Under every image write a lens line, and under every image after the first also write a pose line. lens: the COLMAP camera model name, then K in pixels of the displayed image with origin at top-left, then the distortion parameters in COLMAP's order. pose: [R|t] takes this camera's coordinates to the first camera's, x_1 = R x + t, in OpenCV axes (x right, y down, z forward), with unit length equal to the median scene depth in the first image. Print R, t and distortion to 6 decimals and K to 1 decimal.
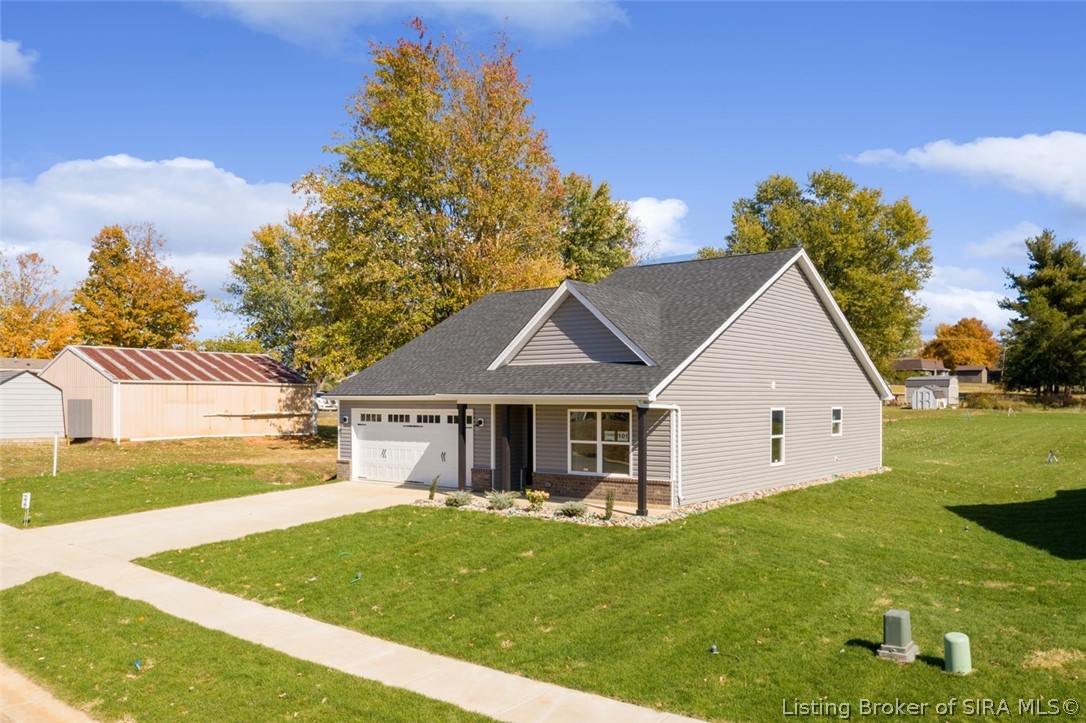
lens RADIAL K [[876.7, 0, 543.9], [0, 876.7, 383.8], [0, 0, 1]] dist [-0.002452, -0.001525]
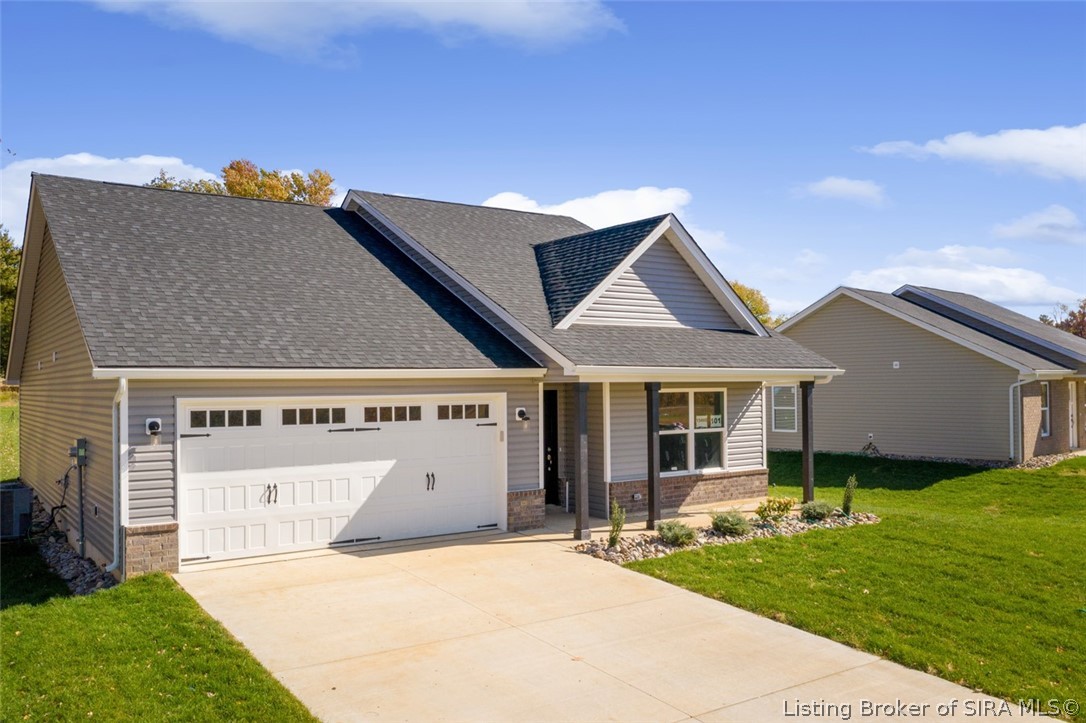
lens RADIAL K [[876.7, 0, 543.9], [0, 876.7, 383.8], [0, 0, 1]] dist [-0.002452, -0.001525]
pose [[0.293859, 0.008383, 0.955812, -0.622574], [0.002045, 0.999954, -0.009399, 0.027970], [-0.955847, 0.004716, 0.293828, 0.780059]]
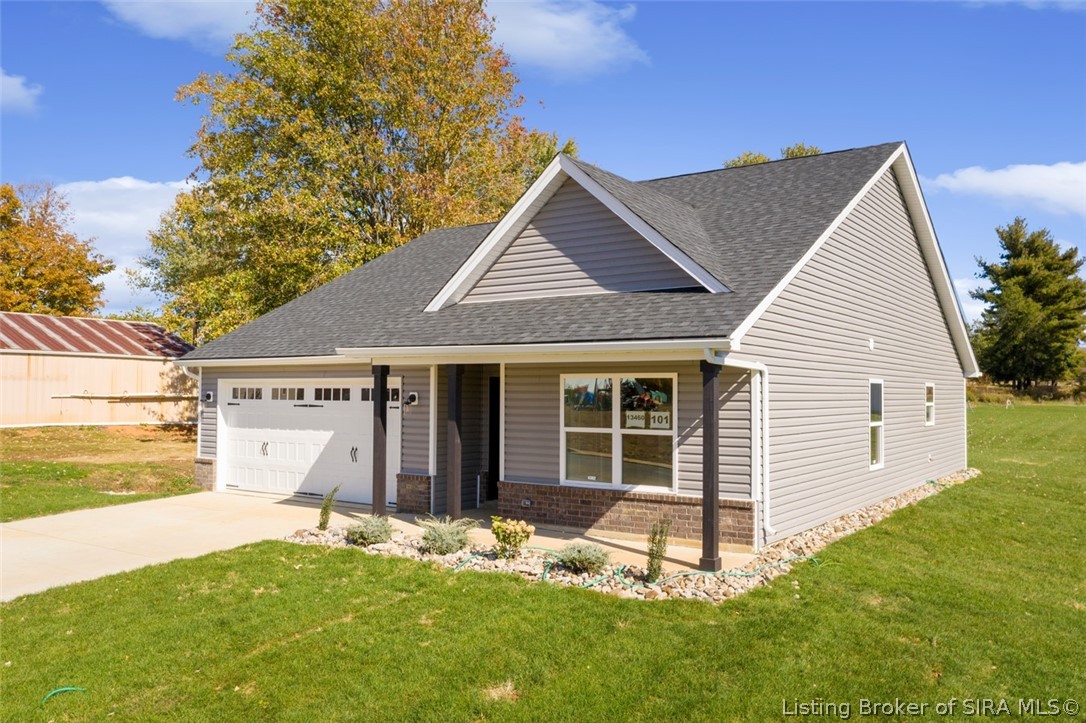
lens RADIAL K [[868.1, 0, 543.0], [0, 868.1, 361.5], [0, 0, 1]] dist [-0.000913, -0.001017]
pose [[0.998501, 0.007912, 0.054151, -0.014336], [-0.006849, 0.999781, -0.019782, 0.028512], [-0.054295, 0.019381, 0.998337, 0.375737]]
